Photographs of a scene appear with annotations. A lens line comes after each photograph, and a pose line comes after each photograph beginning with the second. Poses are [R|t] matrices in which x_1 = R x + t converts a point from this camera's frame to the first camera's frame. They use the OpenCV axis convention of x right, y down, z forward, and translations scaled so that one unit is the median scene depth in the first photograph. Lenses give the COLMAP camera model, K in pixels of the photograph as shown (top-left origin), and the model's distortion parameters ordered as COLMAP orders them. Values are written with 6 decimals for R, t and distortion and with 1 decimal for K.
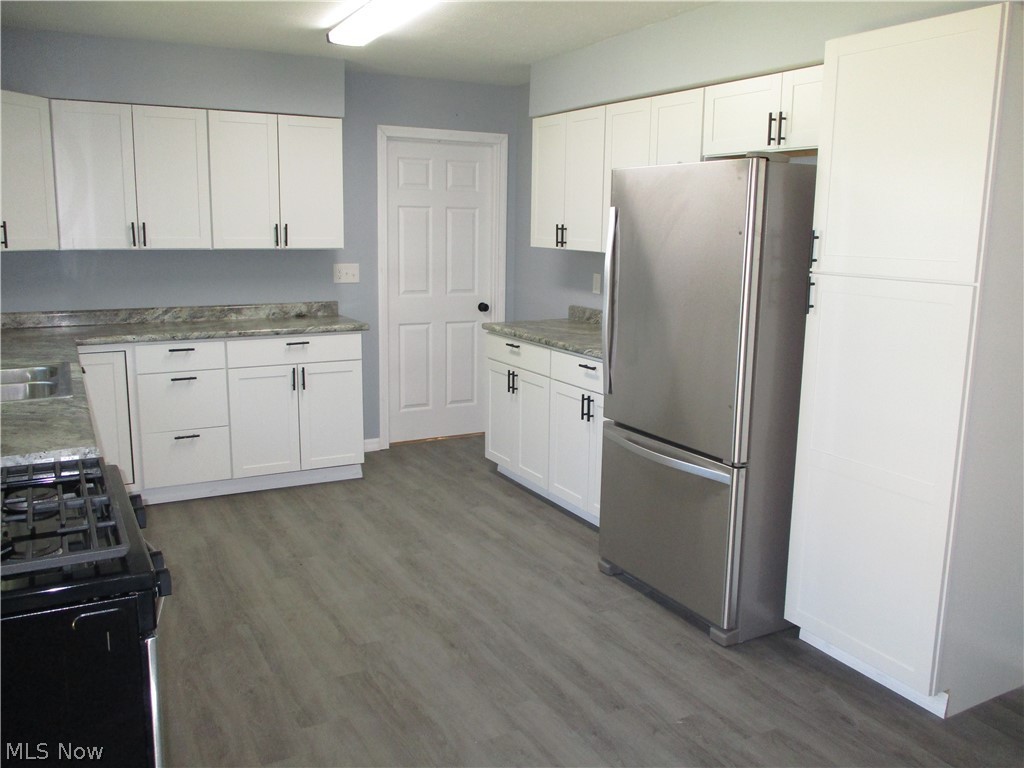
lens RADIAL K [[861.0, 0, 512.0], [0, 861.0, 384.0], [0, 0, 1]] dist [-0.024366, -0.001810]
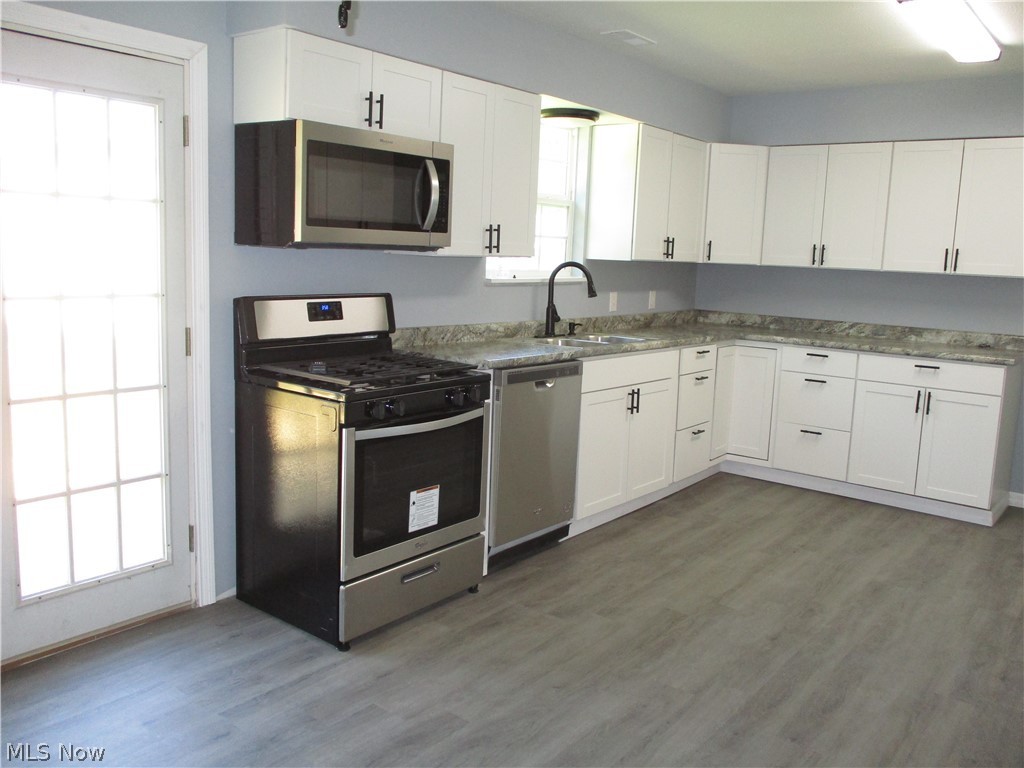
lens RADIAL K [[852.3, 0, 510.1], [0, 852.3, 380.6], [0, 0, 1]] dist [-0.014331, -0.003537]
pose [[0.393438, 0.146026, -0.907680, 0.461528], [-0.197260, 0.977719, 0.071791, -0.007122], [0.897939, 0.150804, 0.413477, 0.163445]]
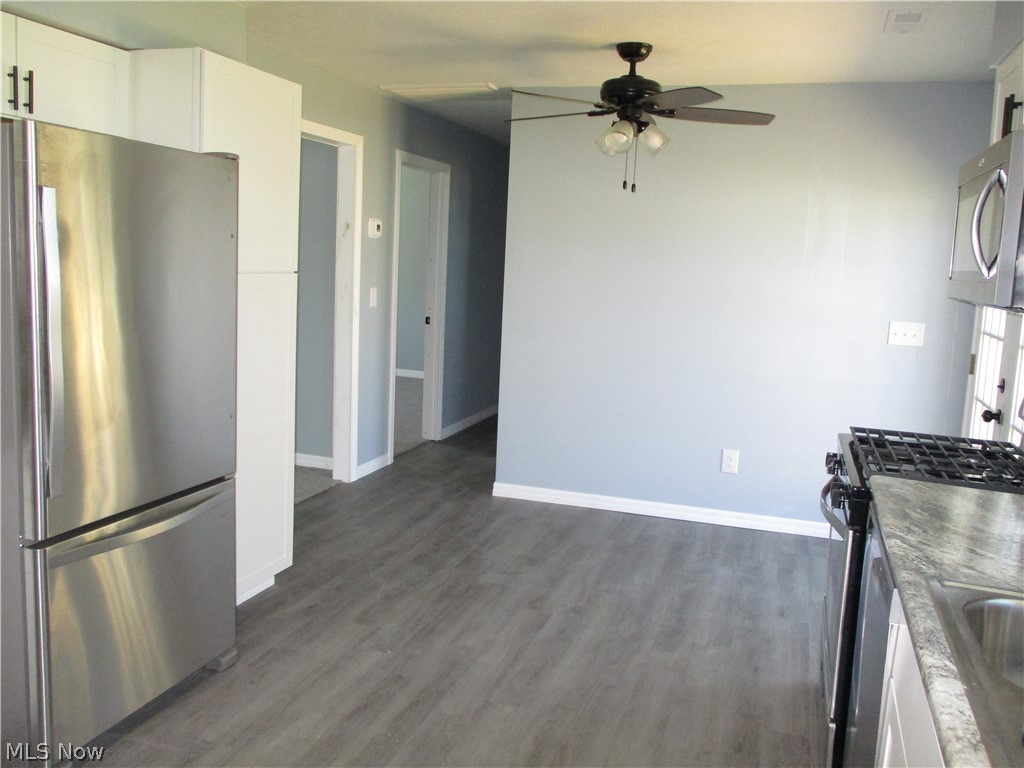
lens RADIAL K [[843.6, 0, 517.9], [0, 843.6, 379.9], [0, 0, 1]] dist [-0.032796, 0.011182]
pose [[-0.683603, -0.148251, 0.714639, -0.406571], [0.078522, 0.958531, 0.273957, -0.158958], [-0.725618, 0.243393, -0.643614, 0.875295]]
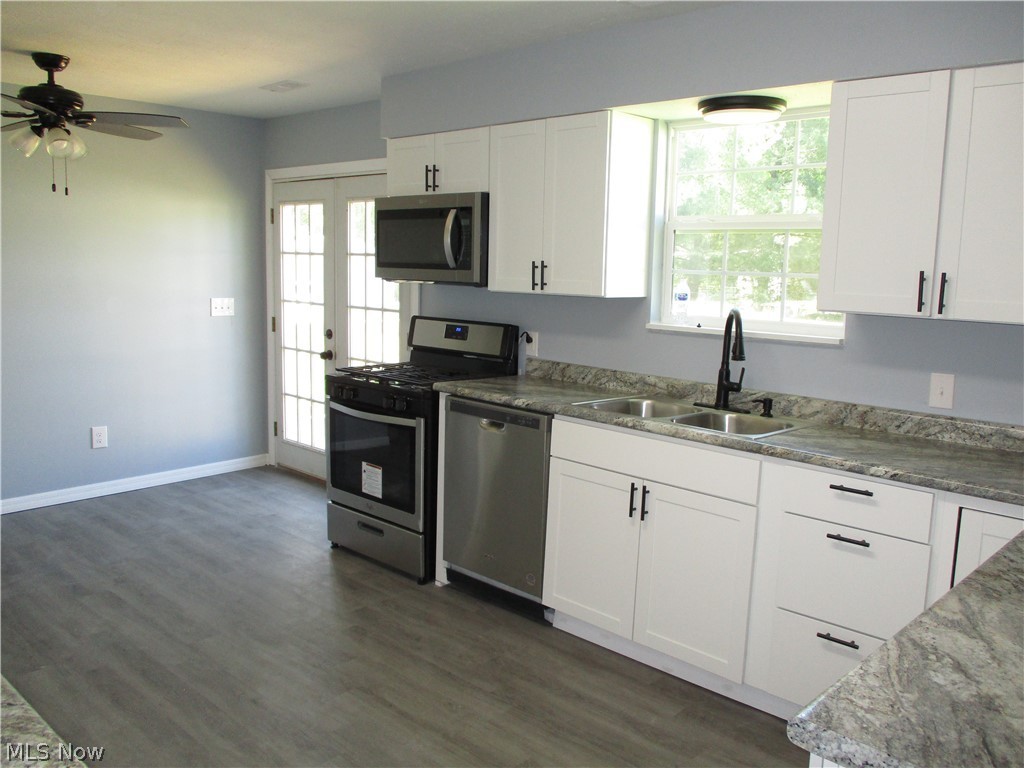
lens RADIAL K [[843.6, 0, 517.9], [0, 843.6, 379.9], [0, 0, 1]] dist [-0.032796, 0.011182]
pose [[-0.947459, 0.010473, -0.319705, -0.035670], [-0.090859, 0.949486, 0.300369, -0.221858], [0.306701, 0.313636, -0.898647, 1.205775]]
